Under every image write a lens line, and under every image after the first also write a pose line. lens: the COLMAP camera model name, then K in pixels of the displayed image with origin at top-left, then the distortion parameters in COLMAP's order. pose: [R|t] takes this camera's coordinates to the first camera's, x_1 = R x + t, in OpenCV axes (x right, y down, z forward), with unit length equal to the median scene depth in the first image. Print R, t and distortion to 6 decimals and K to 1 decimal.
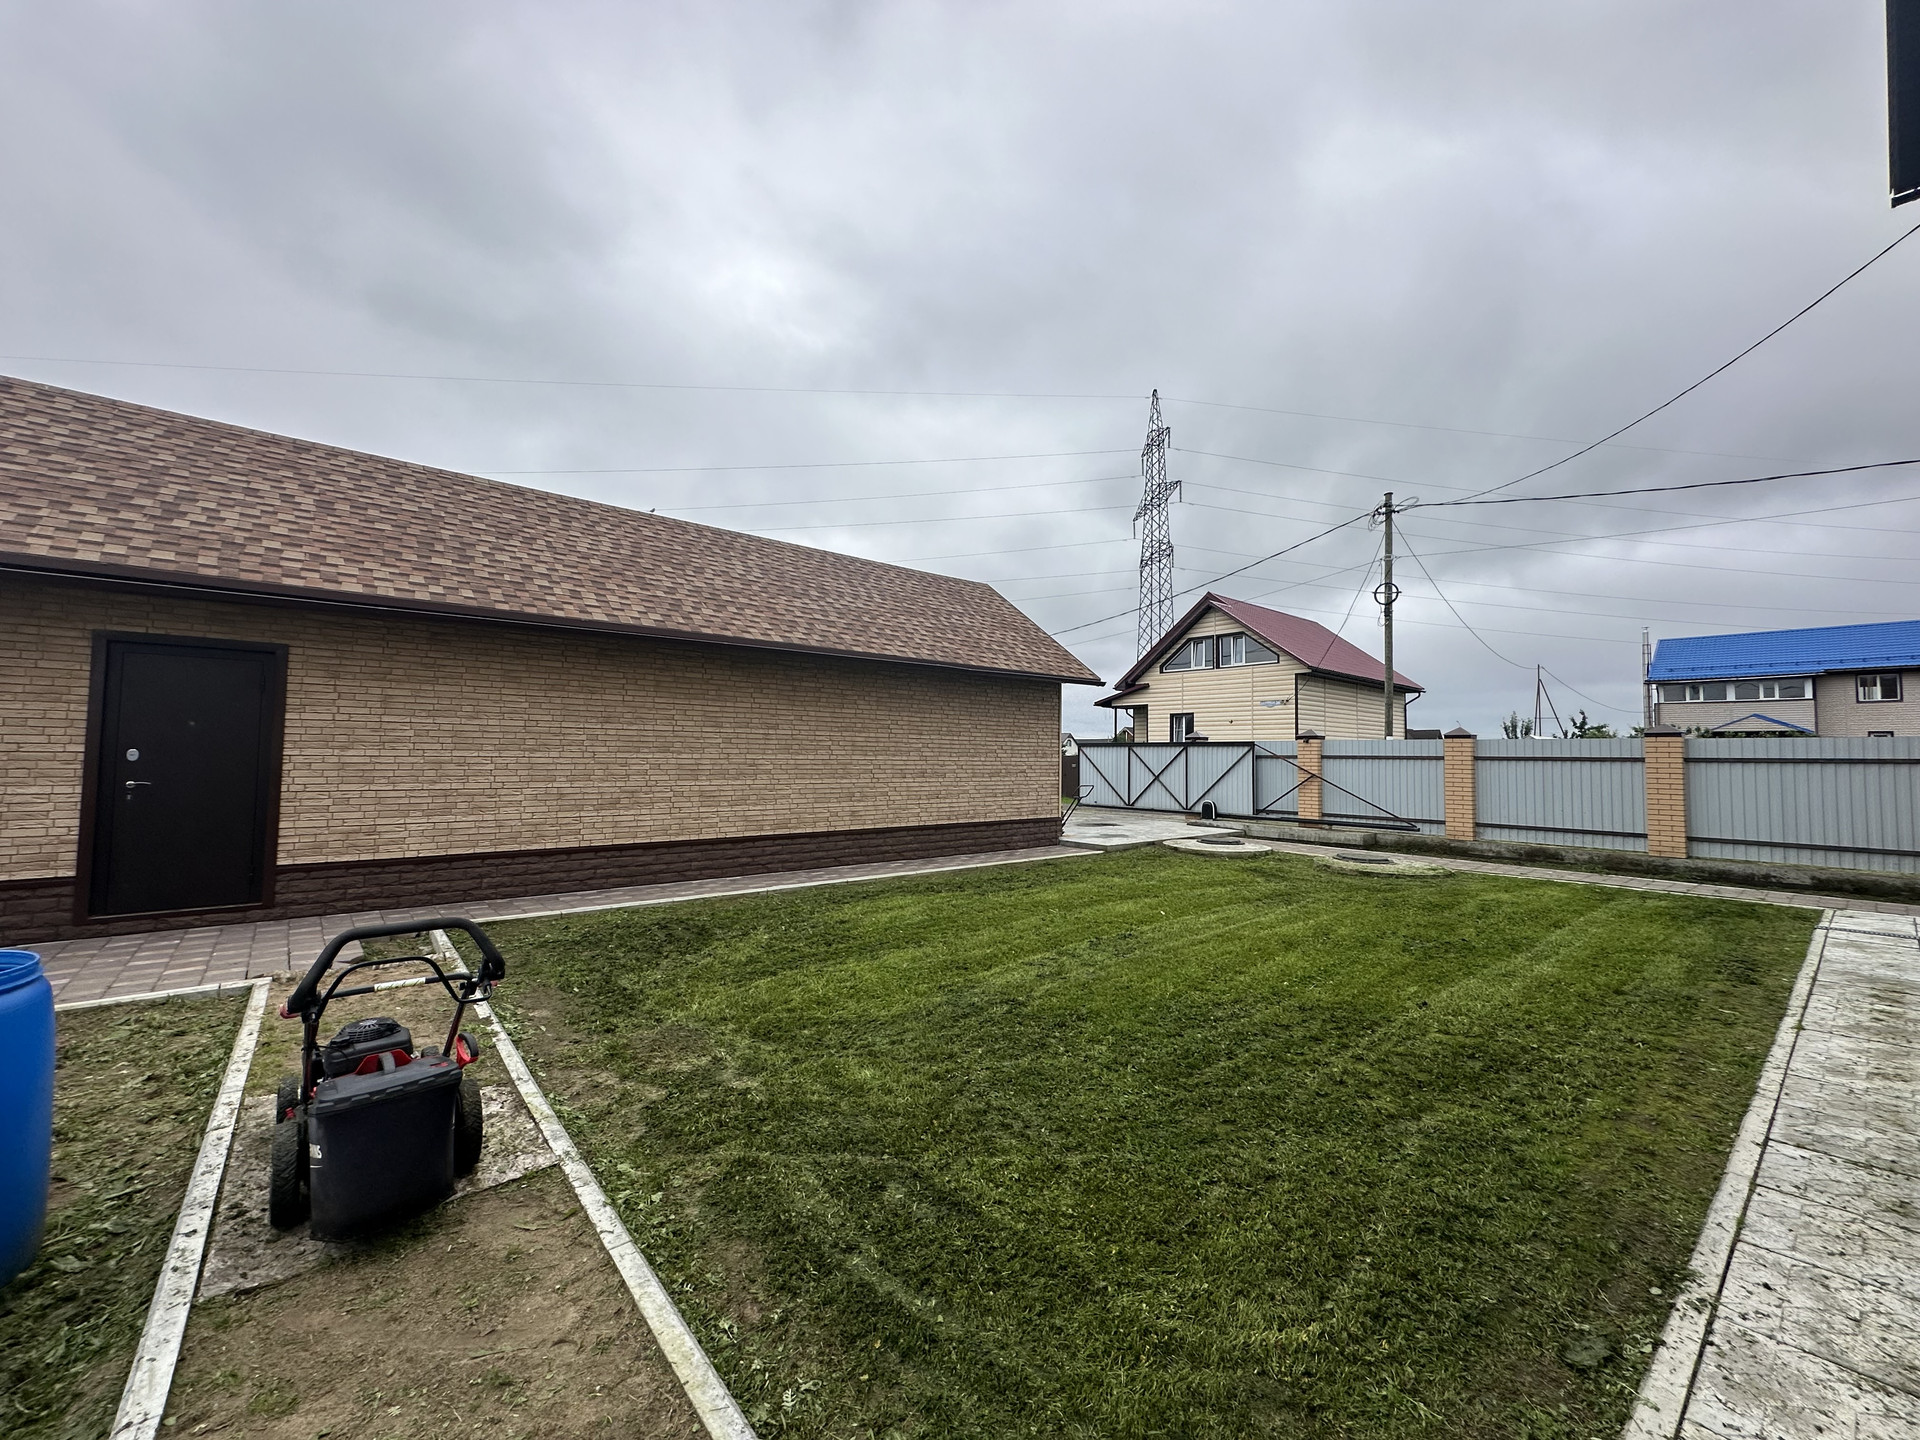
lens RADIAL K [[760.6, 0, 959.7], [0, 760.6, 720.2], [0, 0, 1]] dist [-0.002182, 0.000940]
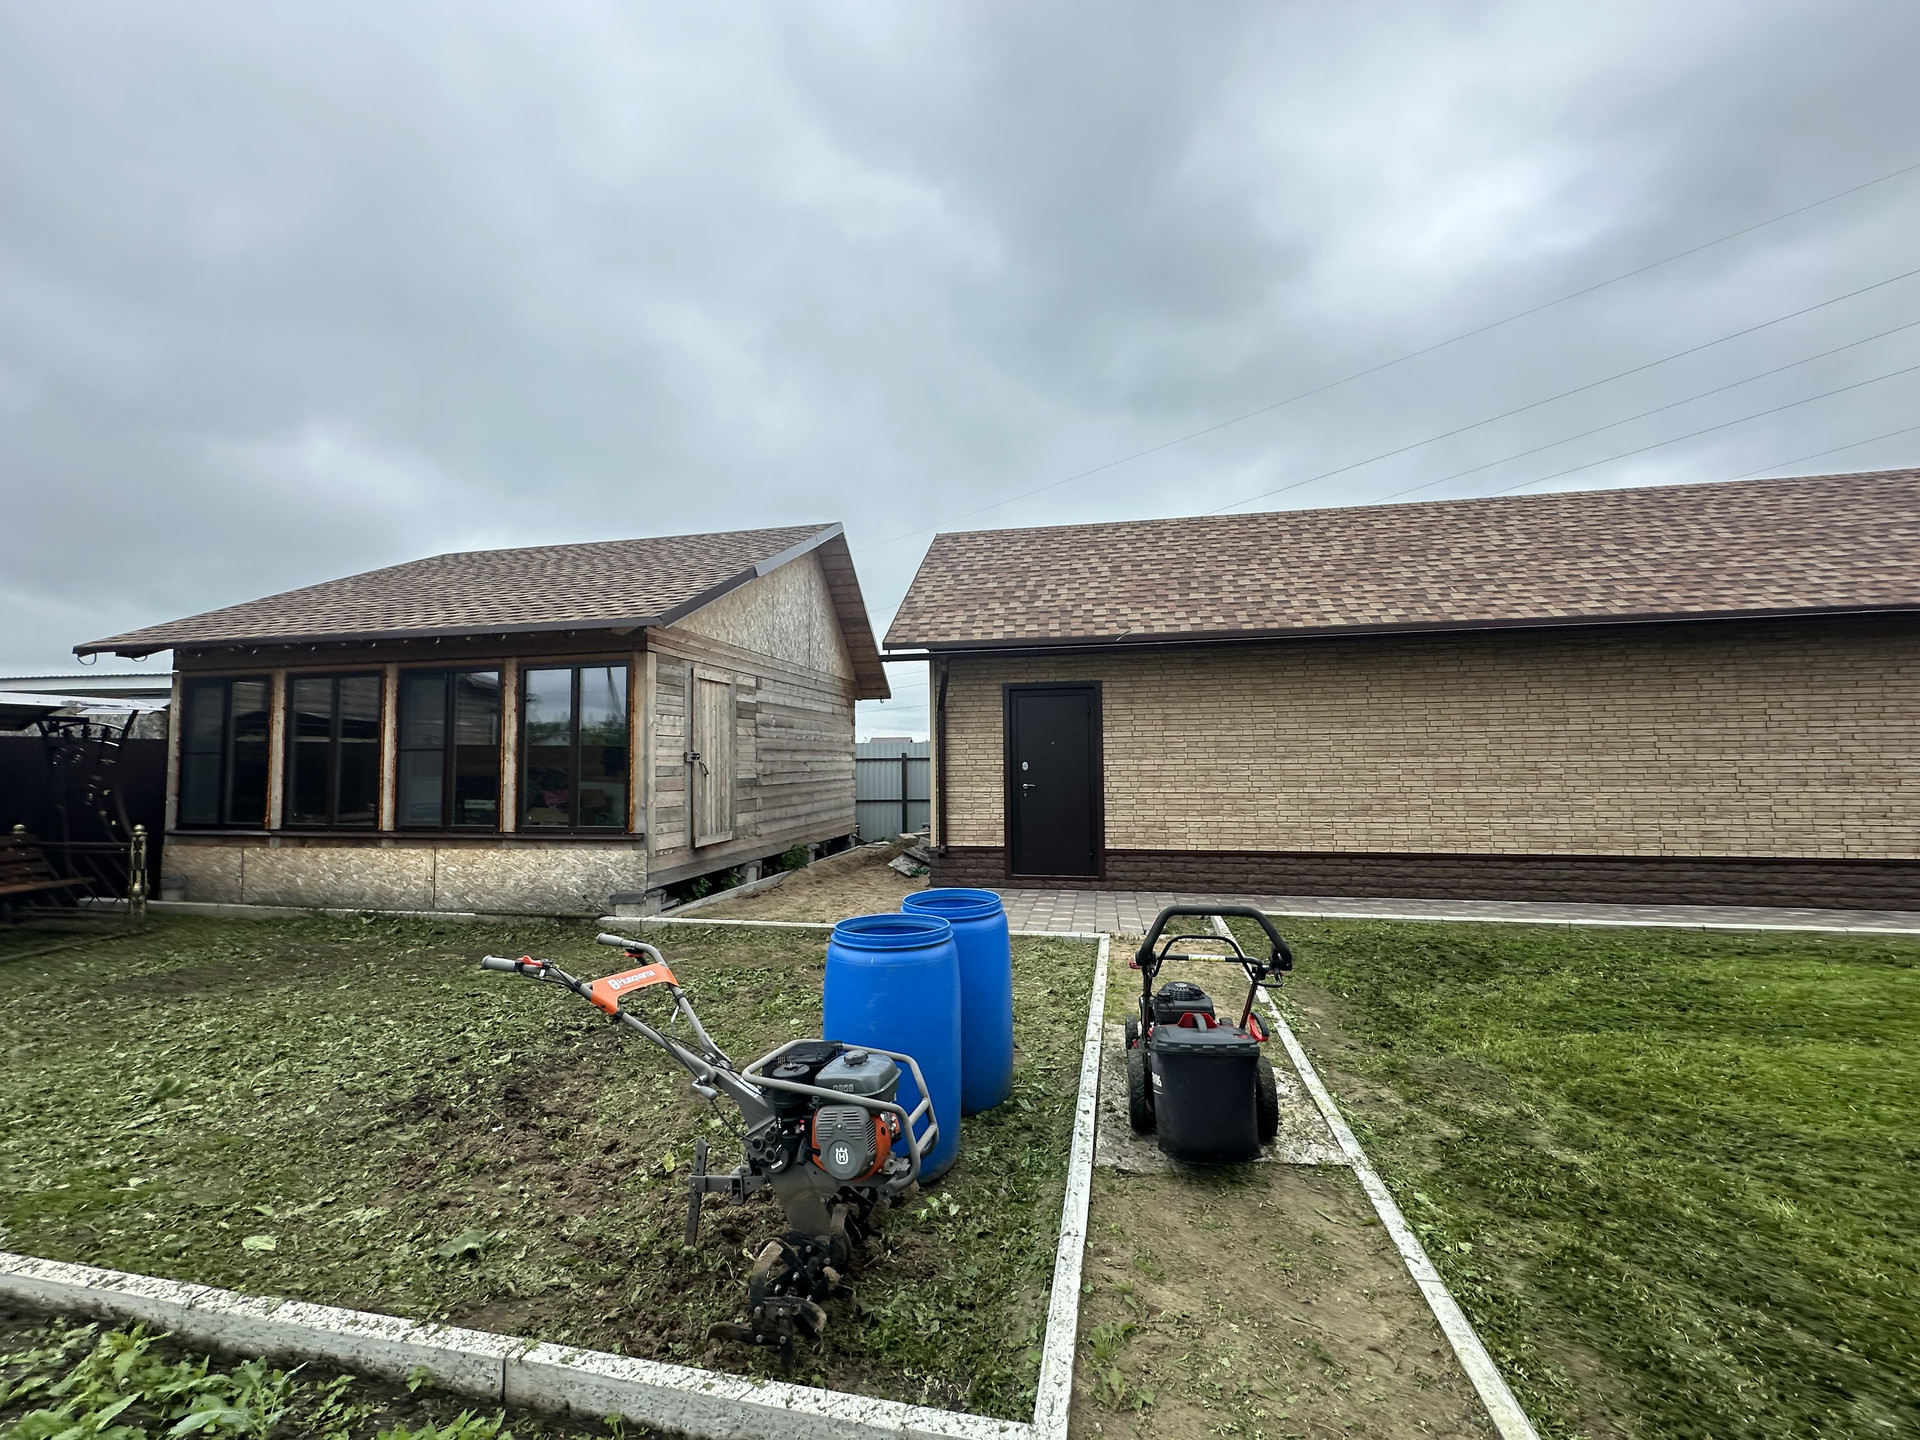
lens RADIAL K [[760.6, 0, 956.7], [0, 760.6, 718.9], [0, 0, 1]] dist [-0.002182, 0.000940]
pose [[0.622159, -0.060812, -0.780526, -0.018471], [0.053829, 0.997942, -0.034843, -0.000968], [0.781039, -0.020337, 0.624152, -0.015573]]
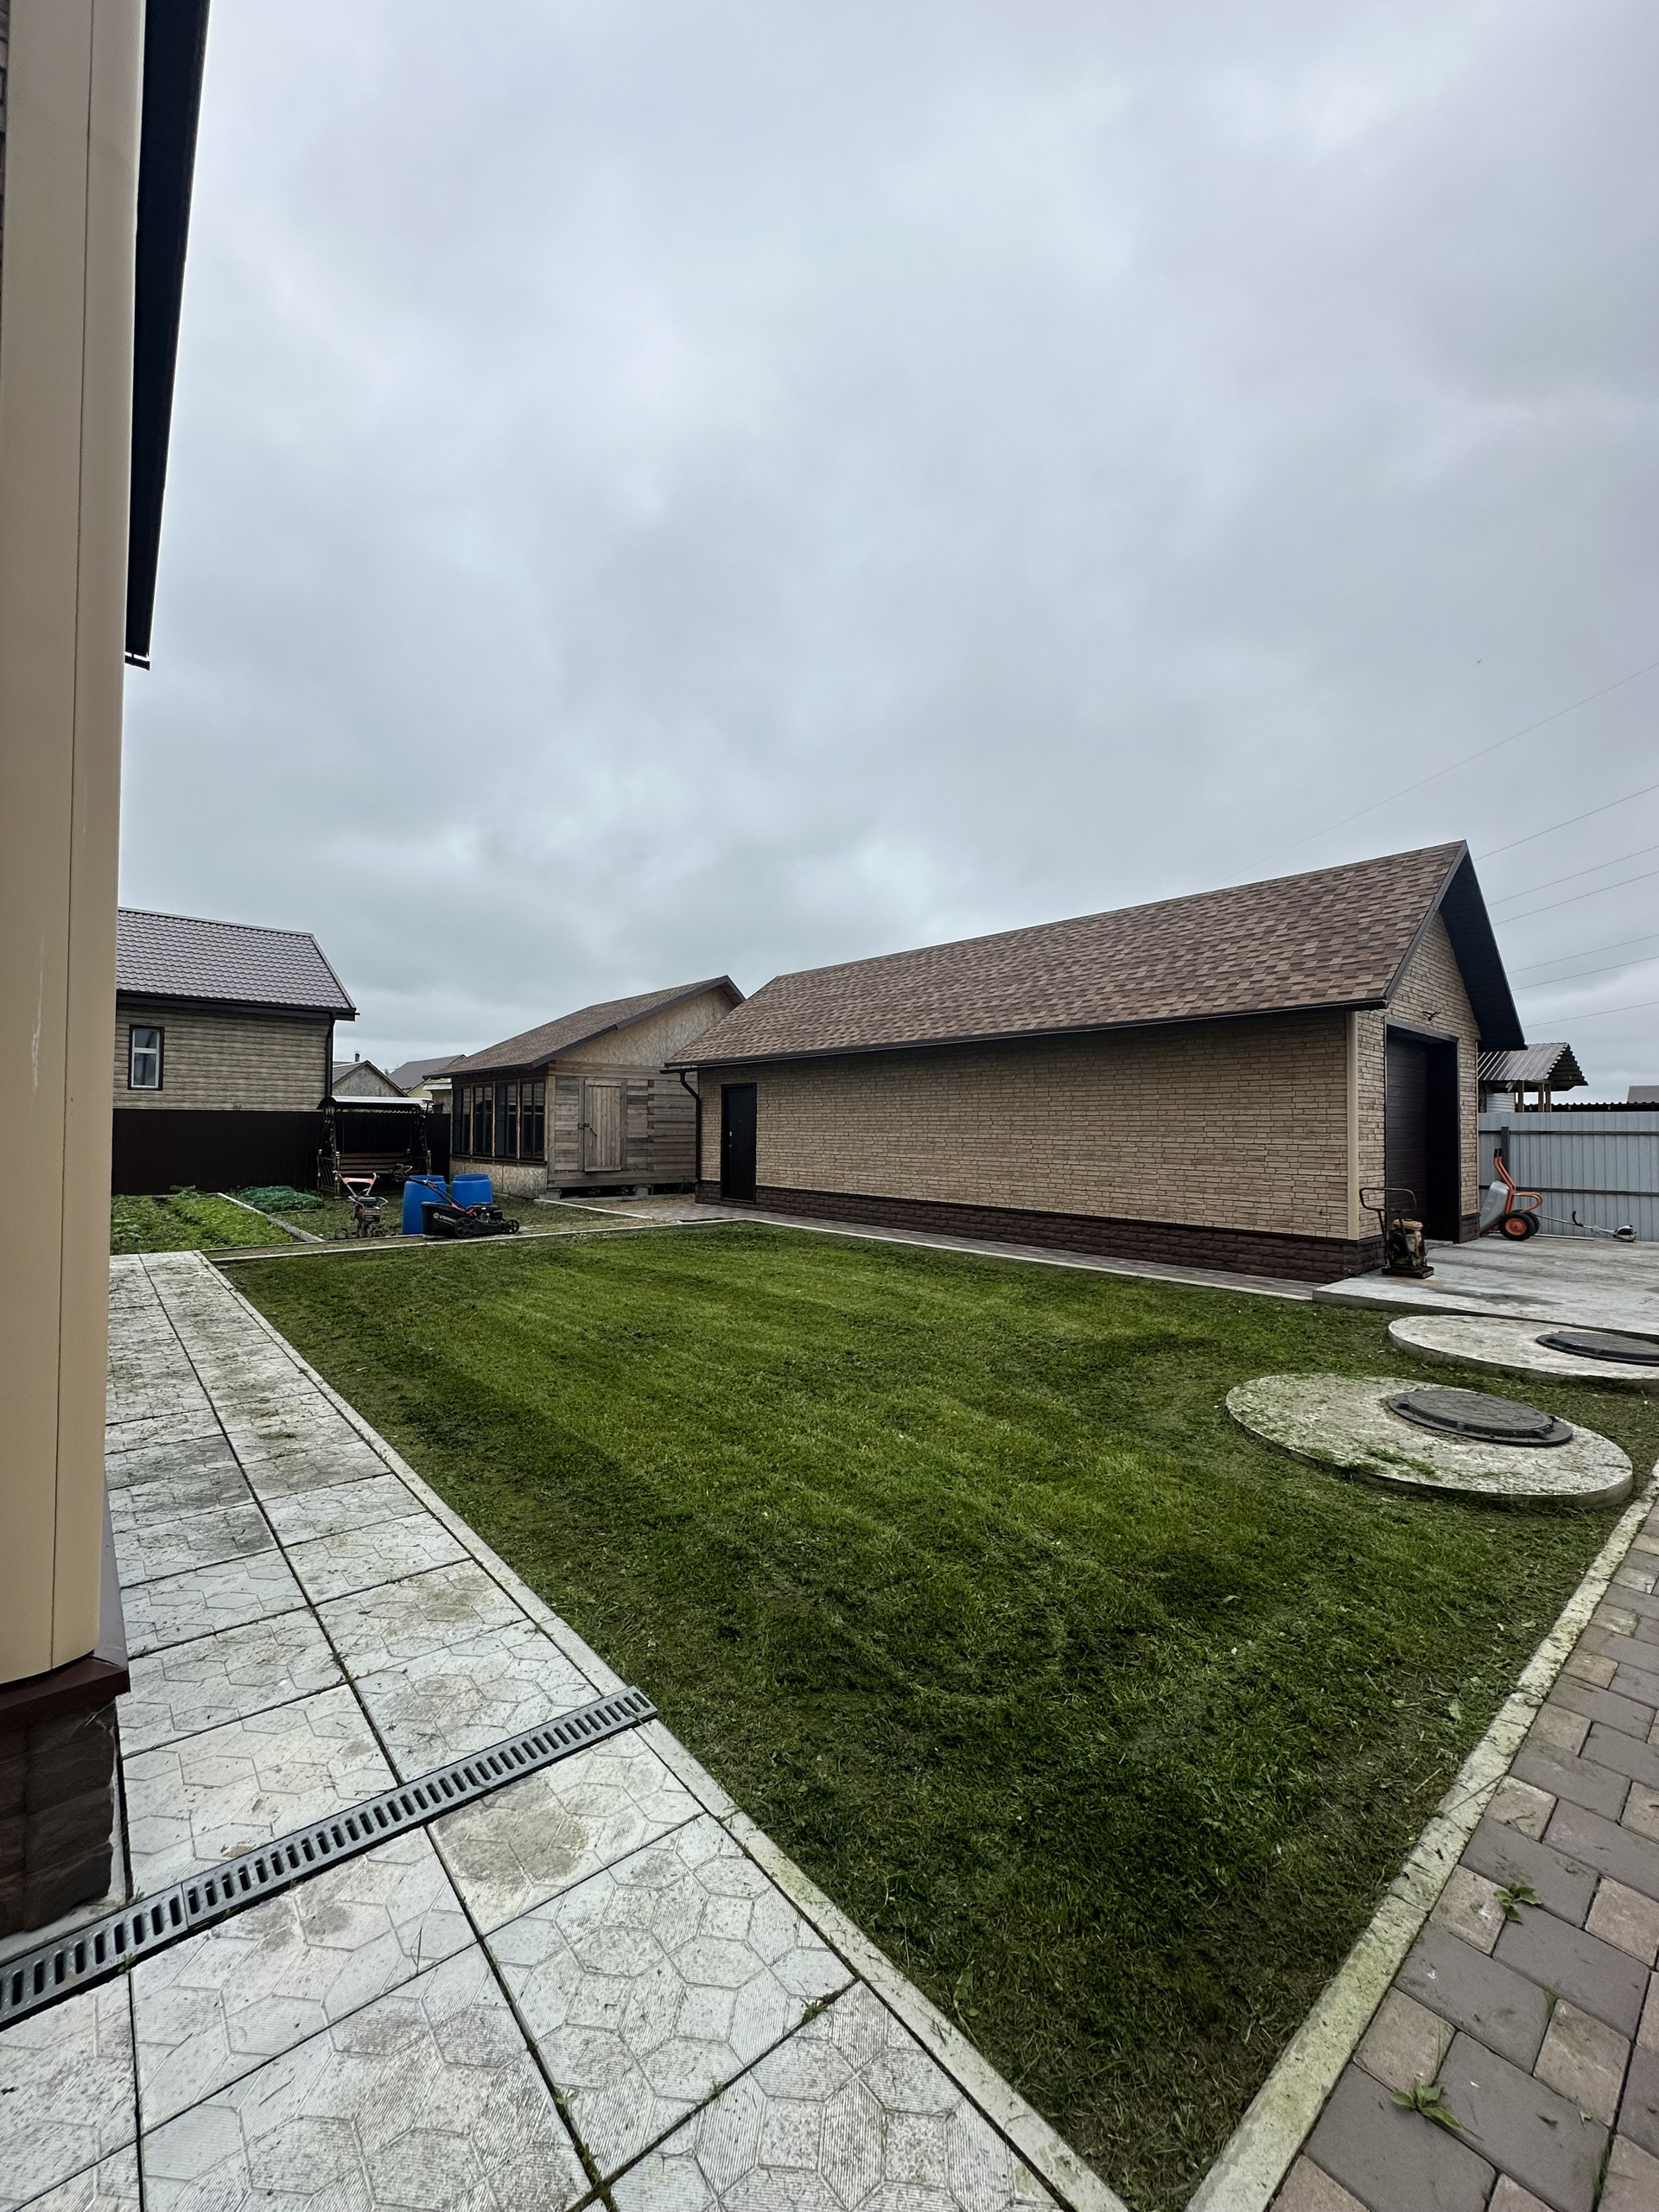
lens RADIAL K [[876.3, 0, 841.6], [0, 876.3, 1109.1], [0, 0, 1]] dist [-0.002182, 0.000940]
pose [[0.029118, -0.032483, -0.999048, 1.571973], [0.040149, 0.998703, -0.031301, 0.062205], [0.998769, -0.039199, 0.030385, 1.152546]]
